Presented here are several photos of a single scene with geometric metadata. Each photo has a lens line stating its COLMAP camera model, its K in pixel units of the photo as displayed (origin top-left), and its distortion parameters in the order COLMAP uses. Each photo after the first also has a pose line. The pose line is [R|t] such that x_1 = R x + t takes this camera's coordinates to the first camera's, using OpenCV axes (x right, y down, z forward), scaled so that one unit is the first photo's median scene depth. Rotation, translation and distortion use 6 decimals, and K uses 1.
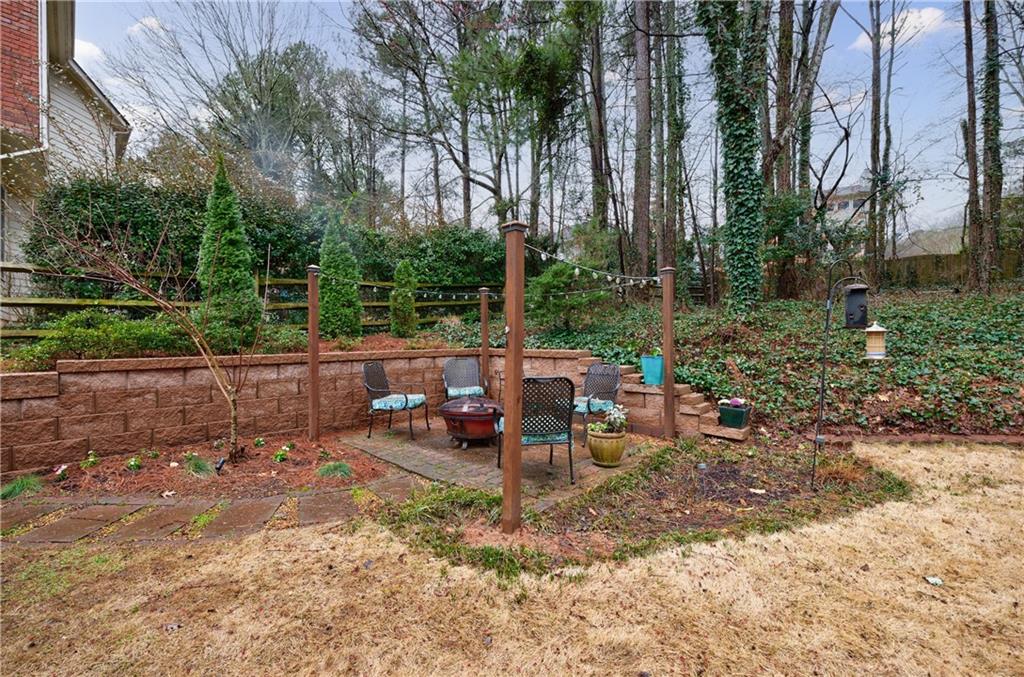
lens RADIAL K [[418.5, 0, 508.2], [0, 418.5, 339.1], [0, 0, 1]] dist [0.002884, -0.000984]
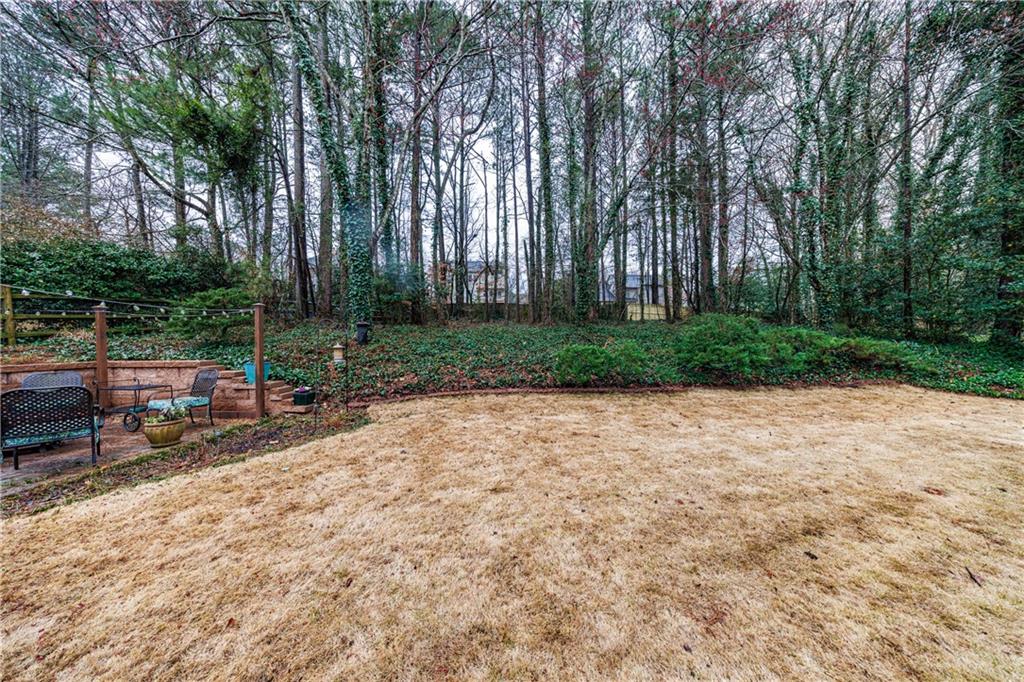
lens RADIAL K [[294.3, 0, 512.0], [0, 294.3, 341.0], [0, 0, 1]] dist [-0.000808, -0.000044]
pose [[0.781266, -0.001763, 0.624196, 0.391436], [0.010164, 0.999899, -0.009898, -0.016070], [-0.624116, 0.014077, 0.781205, -0.342599]]
